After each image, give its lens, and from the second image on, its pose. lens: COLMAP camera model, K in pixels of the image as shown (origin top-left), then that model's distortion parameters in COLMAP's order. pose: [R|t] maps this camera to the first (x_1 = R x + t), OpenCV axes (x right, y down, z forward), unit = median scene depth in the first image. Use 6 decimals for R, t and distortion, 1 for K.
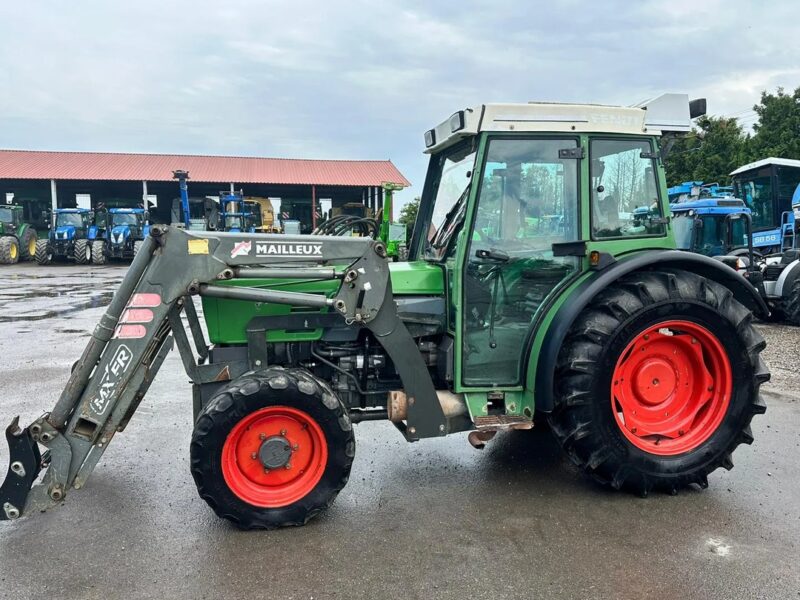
lens RADIAL K [[613.2, 0, 403.3], [0, 613.2, 295.1], [0, 0, 1]] dist [0.110409, -0.149082]
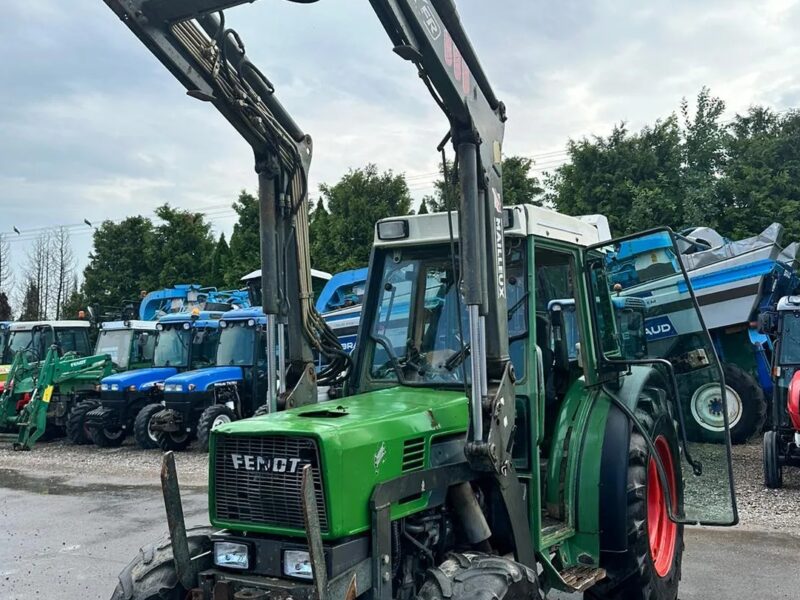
lens RADIAL K [[816.8, 0, 405.2], [0, 816.8, 300.3], [0, 0, 1]] dist [0.204850, -0.440181]
pose [[0.665562, 0.033877, 0.745574, -0.850046], [0.080937, 0.989802, -0.117226, -0.050650], [-0.741941, 0.138365, 0.656032, 0.381797]]
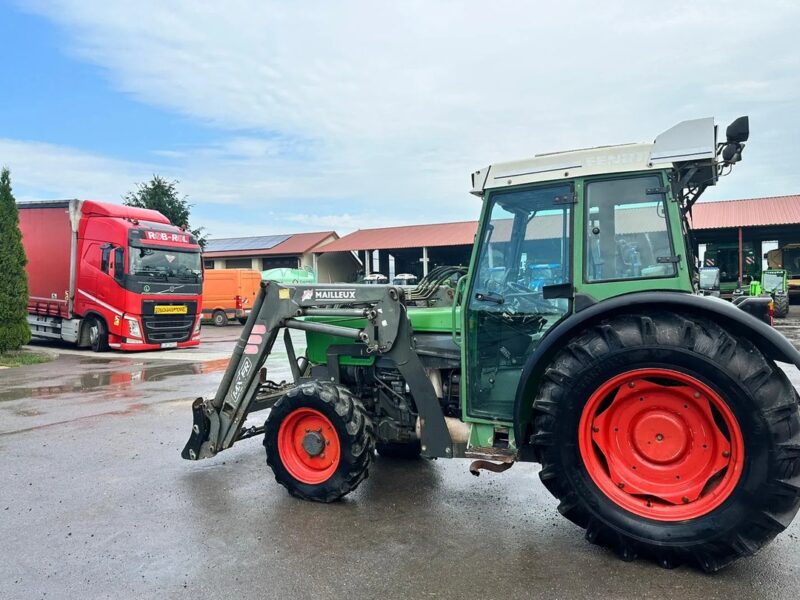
lens RADIAL K [[611.2, 0, 400.0], [0, 611.2, 300.0], [0, 0, 1]] dist [0.147350, -0.233745]
pose [[0.765130, -0.006382, -0.643844, 0.728118], [-0.042523, 0.997267, -0.060419, 0.011717], [0.642470, 0.073606, 0.762767, 0.057315]]
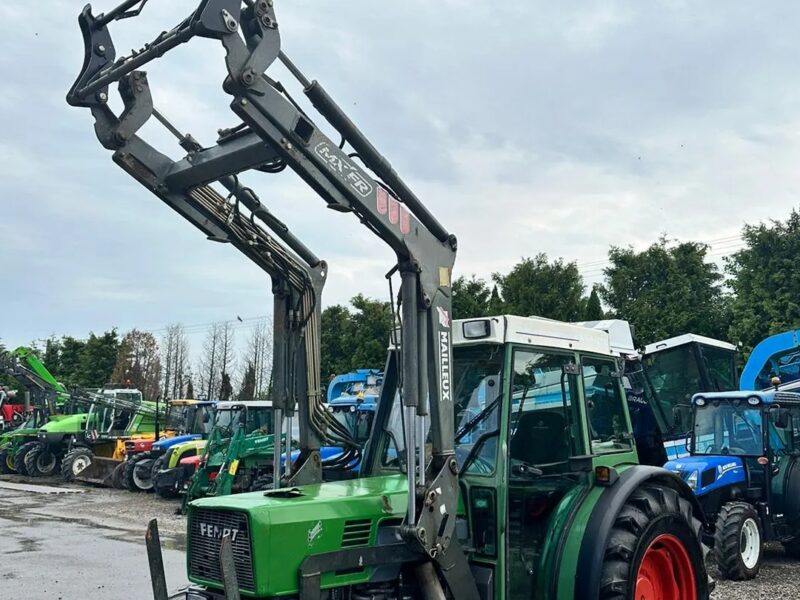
lens RADIAL K [[816.8, 0, 405.2], [0, 816.8, 300.3], [0, 0, 1]] dist [0.204850, -0.440181]
pose [[0.834864, 0.099763, 0.541340, -0.725301], [0.032906, 0.972636, -0.229994, -0.033003], [-0.549471, 0.209827, 0.808736, 0.014173]]
